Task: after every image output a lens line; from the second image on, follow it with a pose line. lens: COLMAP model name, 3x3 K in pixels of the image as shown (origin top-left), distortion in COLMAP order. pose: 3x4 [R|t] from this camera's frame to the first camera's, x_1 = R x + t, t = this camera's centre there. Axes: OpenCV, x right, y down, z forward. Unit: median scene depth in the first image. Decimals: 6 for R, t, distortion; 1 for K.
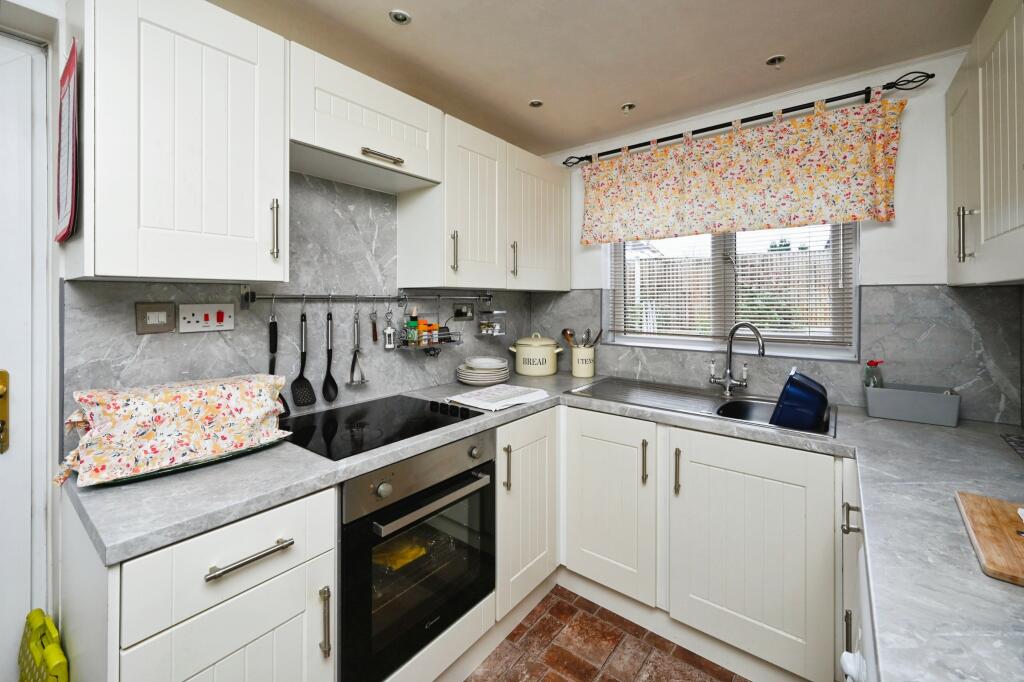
lens RADIAL K [[429.4, 0, 511.9], [0, 429.4, 291.5], [0, 0, 1]] dist [0.001092, 0.000150]
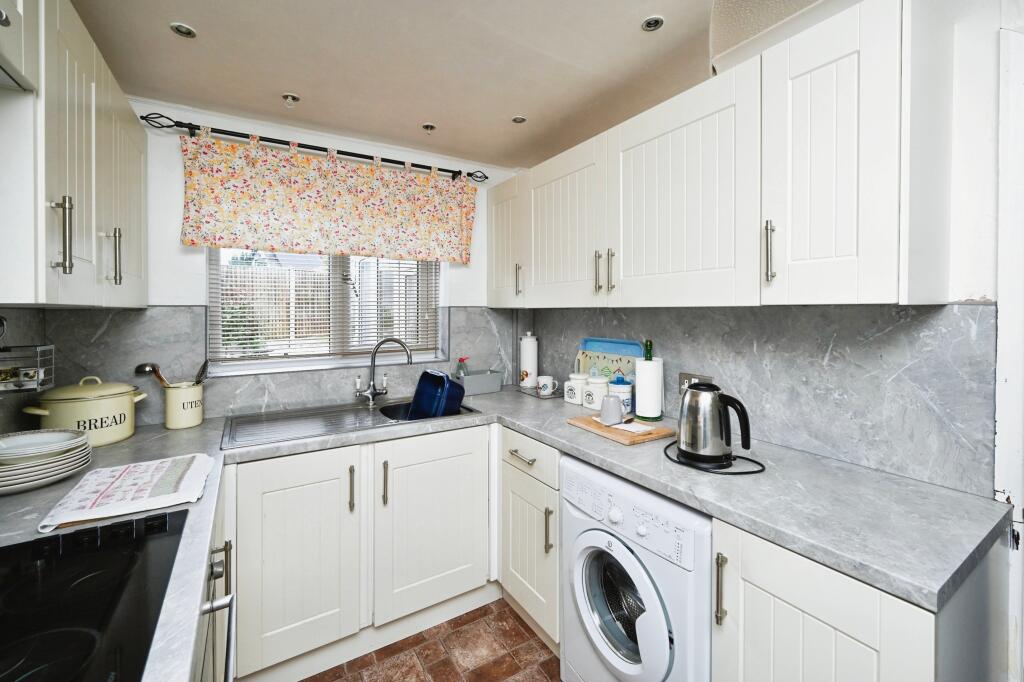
lens RADIAL K [[413.8, 0, 509.2], [0, 413.8, 310.8], [0, 0, 1]] dist [0.015351, -0.000065]
pose [[0.362256, 0.004673, 0.932067, -0.307326], [-0.004913, 0.999983, -0.003104, 0.002629], [-0.932066, -0.003455, 0.362273, 0.247963]]
